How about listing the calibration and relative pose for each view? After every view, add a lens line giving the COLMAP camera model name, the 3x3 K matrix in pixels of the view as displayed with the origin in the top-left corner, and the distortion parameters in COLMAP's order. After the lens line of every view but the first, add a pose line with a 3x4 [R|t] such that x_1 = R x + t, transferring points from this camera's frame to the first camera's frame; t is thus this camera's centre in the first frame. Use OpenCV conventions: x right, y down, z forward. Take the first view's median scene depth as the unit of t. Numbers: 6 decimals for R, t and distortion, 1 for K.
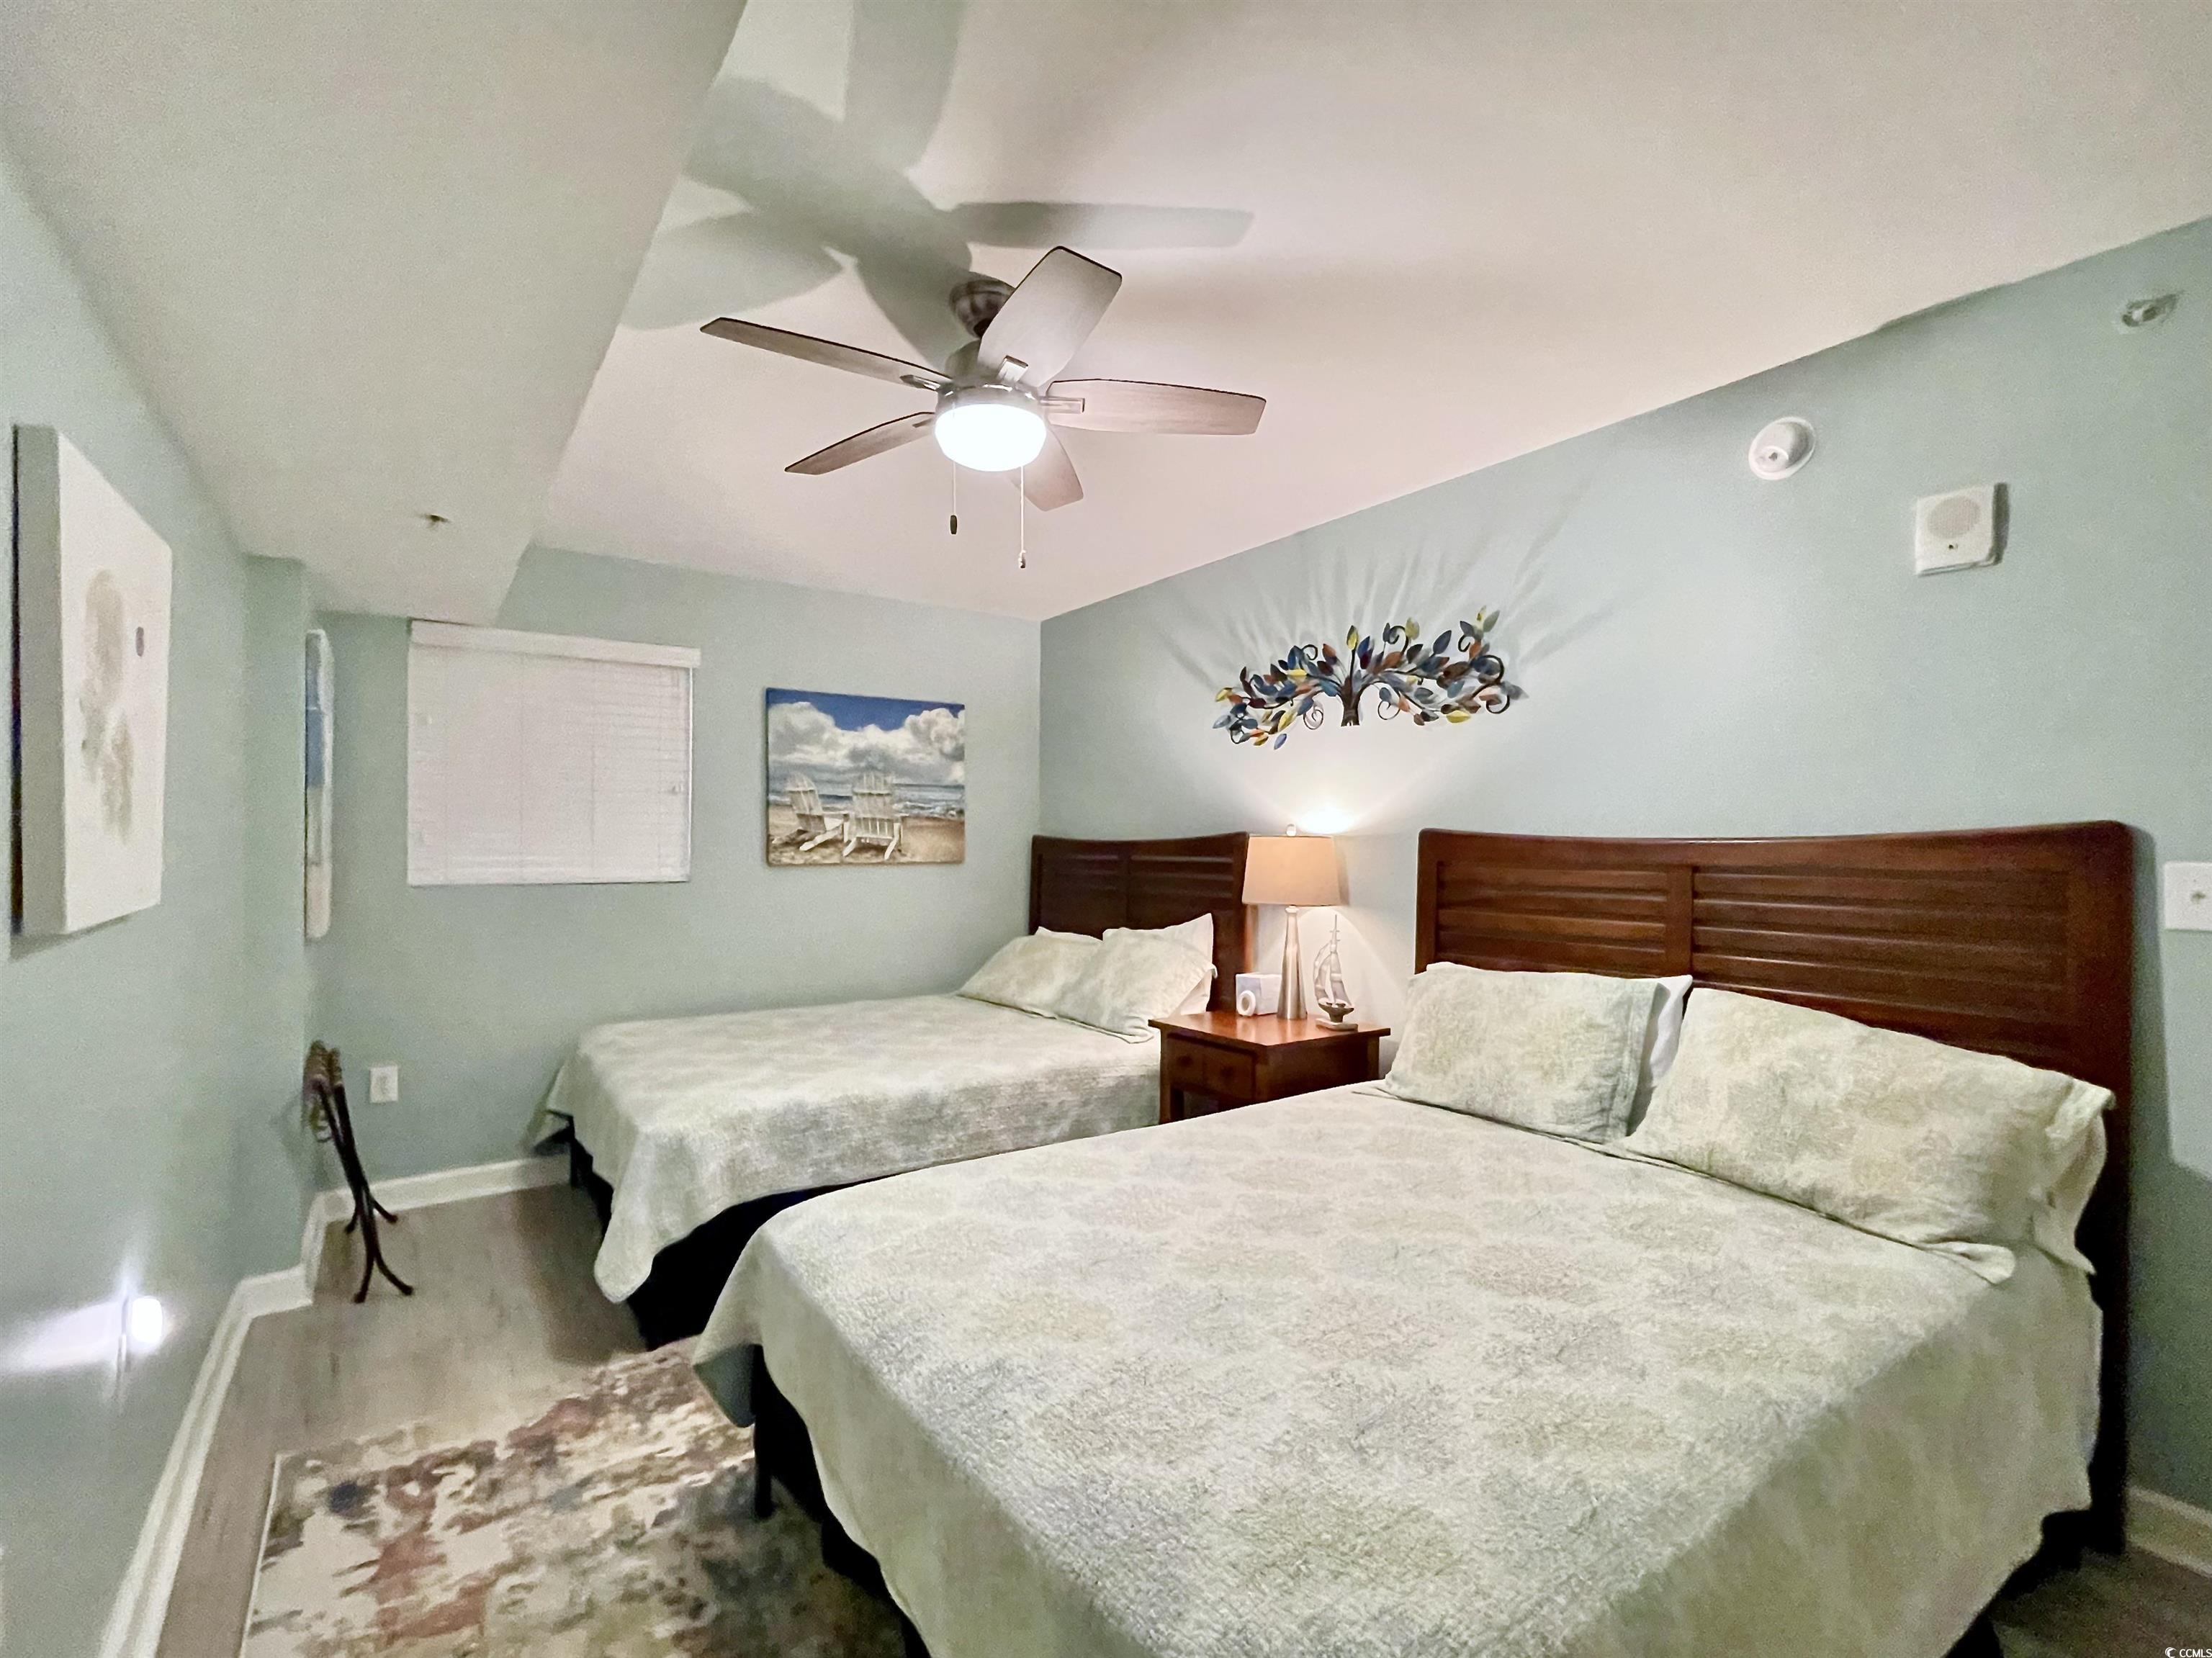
lens RADIAL K [[1027.9, 0, 1106.0], [0, 1027.9, 829.0], [0, 0, 1]] dist [-0.002675, 0.000031]
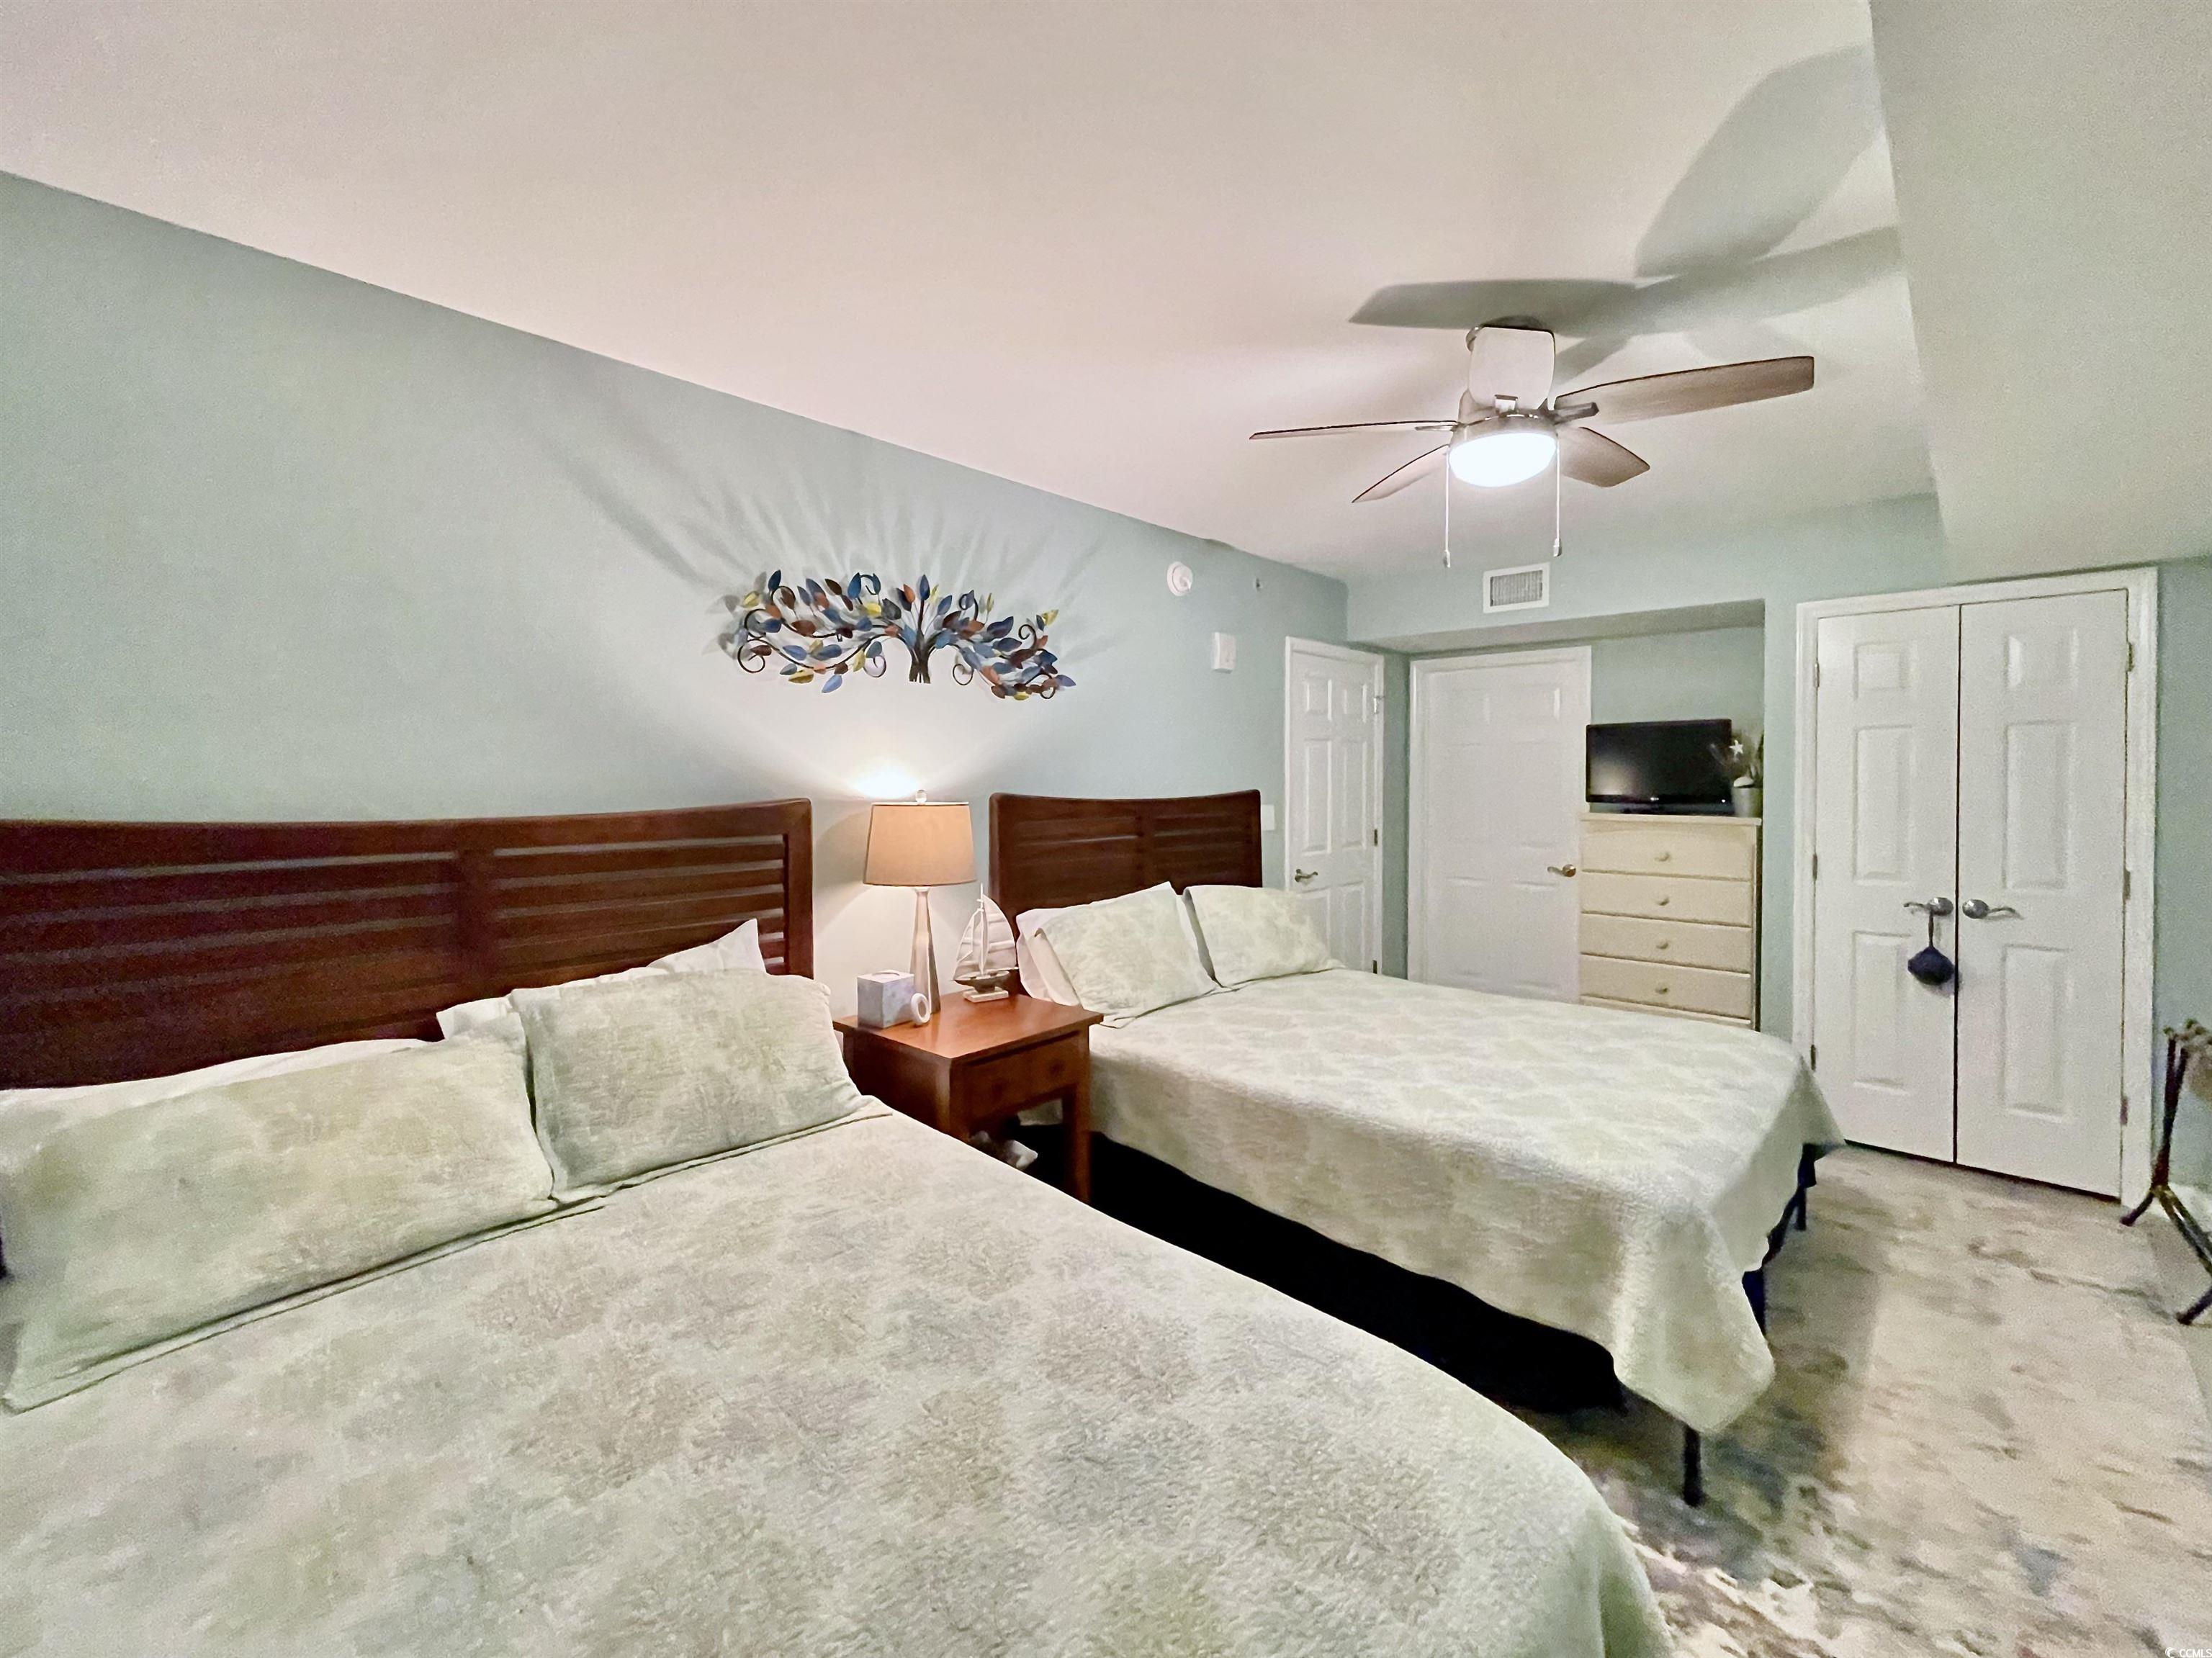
lens RADIAL K [[906.7, 0, 1107.9], [0, 906.7, 798.0], [0, 0, 1]] dist [-0.030033, -0.000169]
pose [[-0.202211, -0.018572, 0.979166, -0.523957], [-0.003652, 0.999828, 0.018209, -0.010097], [-0.979335, 0.000106, -0.202244, 0.872916]]
